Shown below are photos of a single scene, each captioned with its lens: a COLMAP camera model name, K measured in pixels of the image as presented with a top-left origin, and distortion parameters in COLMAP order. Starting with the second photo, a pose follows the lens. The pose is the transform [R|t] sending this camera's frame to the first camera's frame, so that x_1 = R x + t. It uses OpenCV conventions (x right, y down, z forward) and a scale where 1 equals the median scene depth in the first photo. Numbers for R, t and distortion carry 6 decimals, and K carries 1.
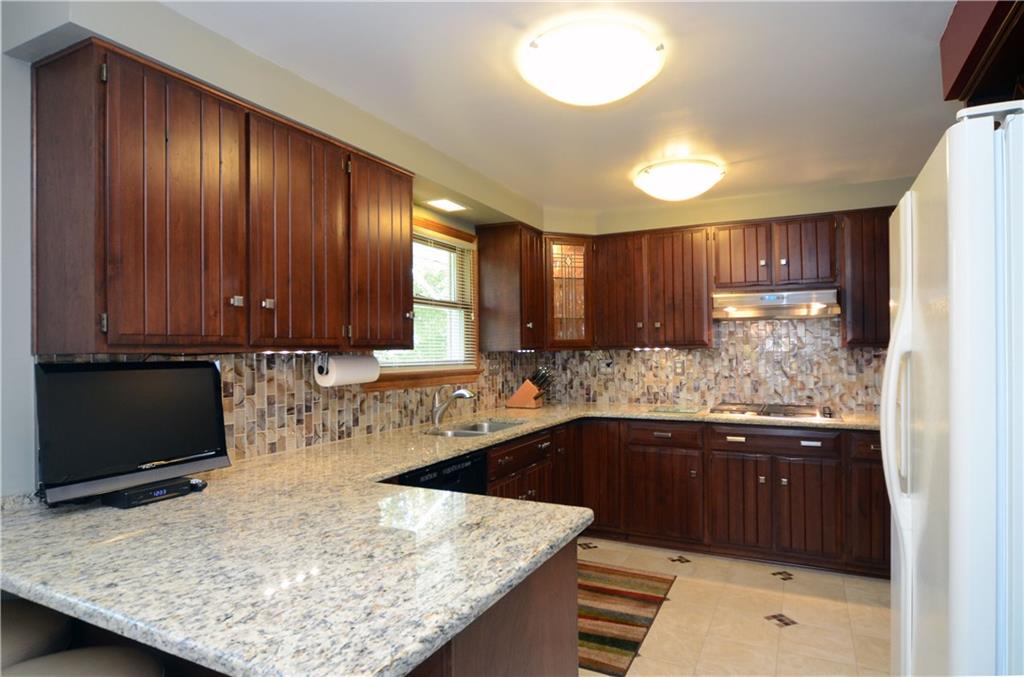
lens RADIAL K [[559.9, 0, 497.6], [0, 559.9, 350.7], [0, 0, 1]] dist [-0.000668, -0.000283]
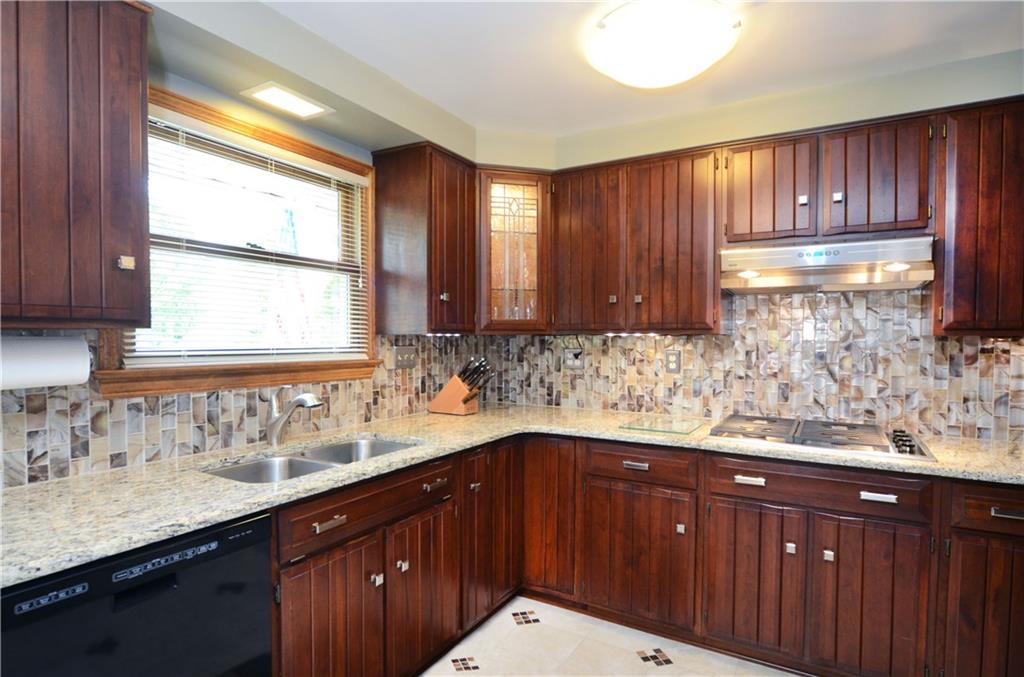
lens RADIAL K [[532.4, 0, 492.1], [0, 532.4, 353.4], [0, 0, 1]] dist [-0.007177, -0.000393]
pose [[0.997213, 0.016876, -0.072668, 0.161706], [-0.014453, 0.999326, 0.033749, 0.000554], [0.073188, -0.032605, 0.996785, 0.353113]]
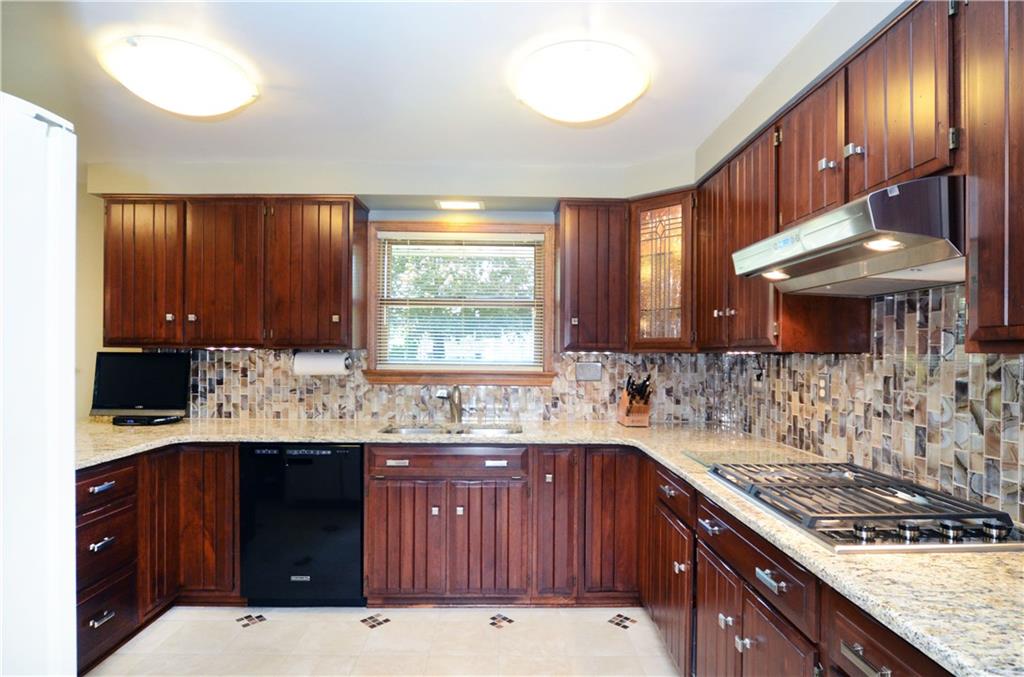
lens RADIAL K [[542.4, 0, 523.2], [0, 542.4, 355.2], [0, 0, 1]] dist [-0.002275, -0.000181]
pose [[0.489650, 0.018744, -0.871717, 0.704167], [-0.012831, 0.999816, 0.014290, -0.005892], [0.871825, 0.004188, 0.489800, 0.540497]]
